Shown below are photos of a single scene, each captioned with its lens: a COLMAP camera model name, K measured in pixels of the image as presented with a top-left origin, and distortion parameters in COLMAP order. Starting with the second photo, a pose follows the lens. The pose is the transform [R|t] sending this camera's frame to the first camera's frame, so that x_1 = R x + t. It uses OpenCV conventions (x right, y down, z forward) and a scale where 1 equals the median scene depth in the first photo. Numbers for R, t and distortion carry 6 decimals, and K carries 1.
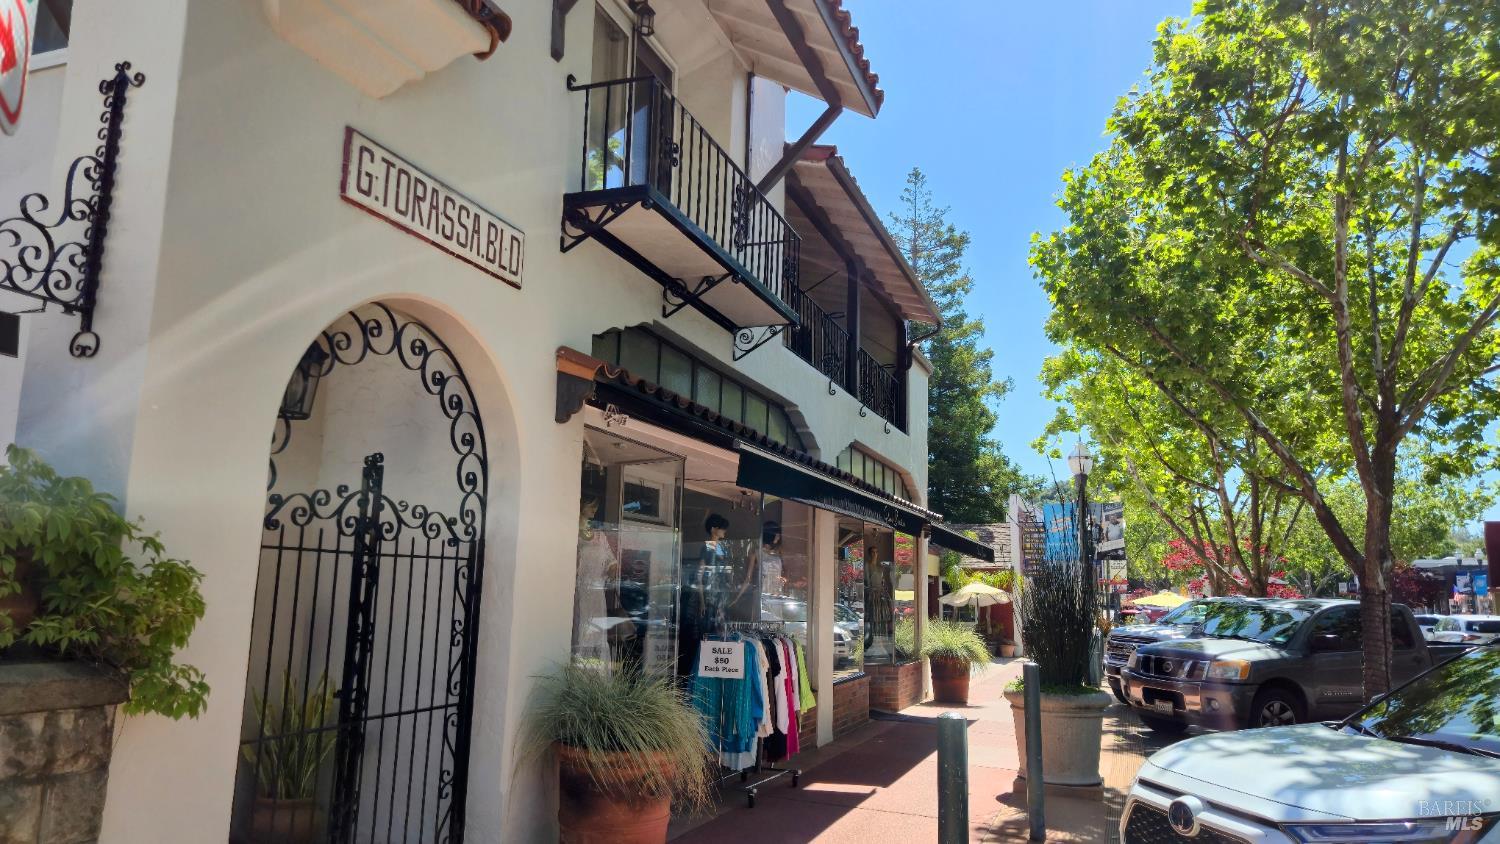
lens RADIAL K [[1005.1, 0, 747.8], [0, 1005.1, 425.2], [0, 0, 1]] dist [0.056973, 0.001356]
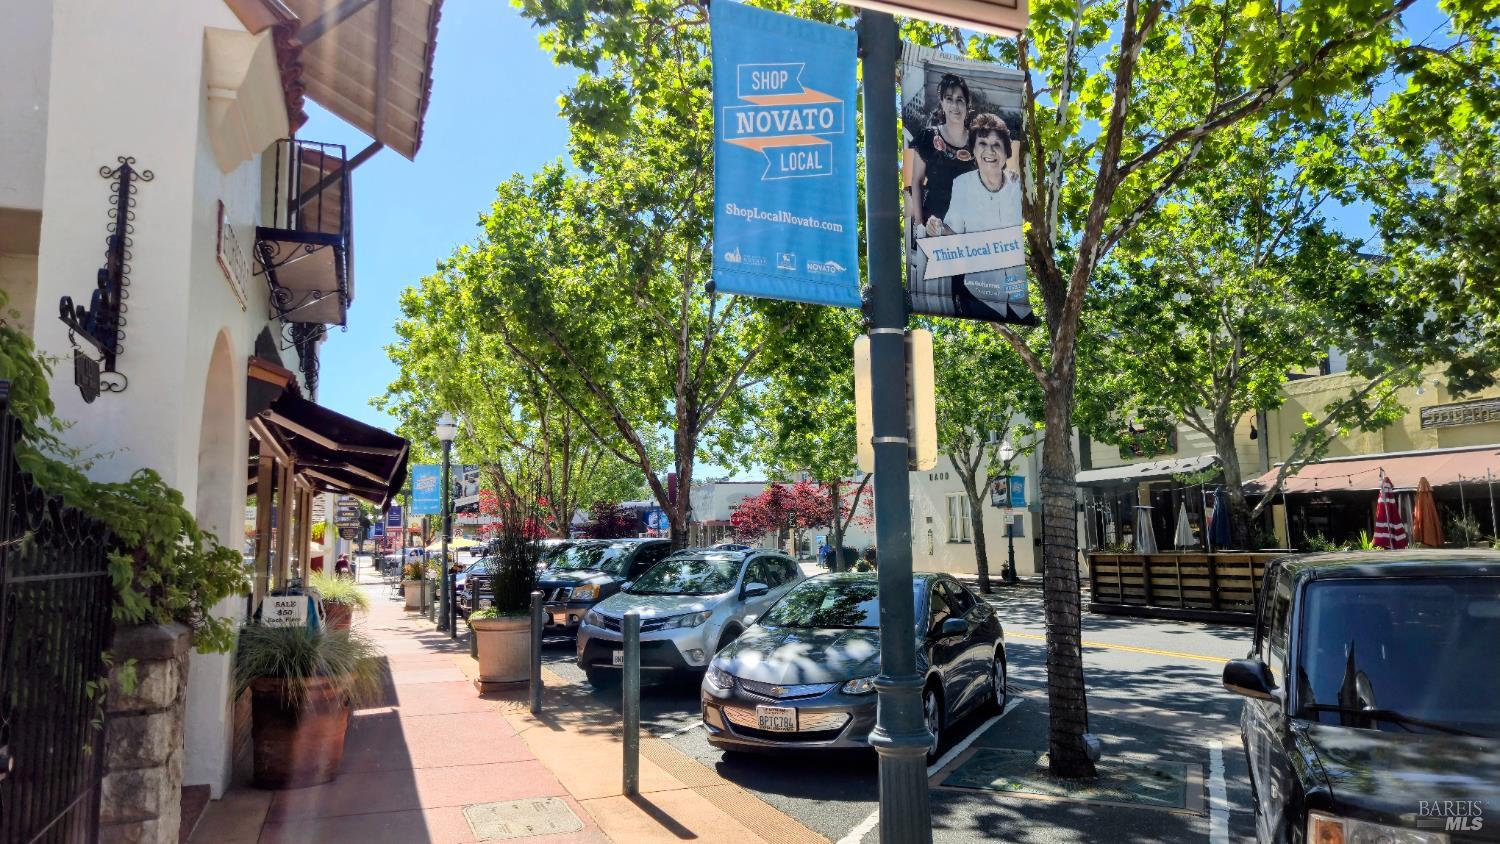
lens RADIAL K [[1005.1, 0, 749.9], [0, 1005.1, 420.9], [0, 0, 1]] dist [0.056973, 0.001356]
pose [[0.749098, 0.046842, 0.660801, -0.281401], [-0.079818, 0.996612, 0.019838, -0.037751], [-0.657633, -0.067604, 0.750299, -0.156887]]
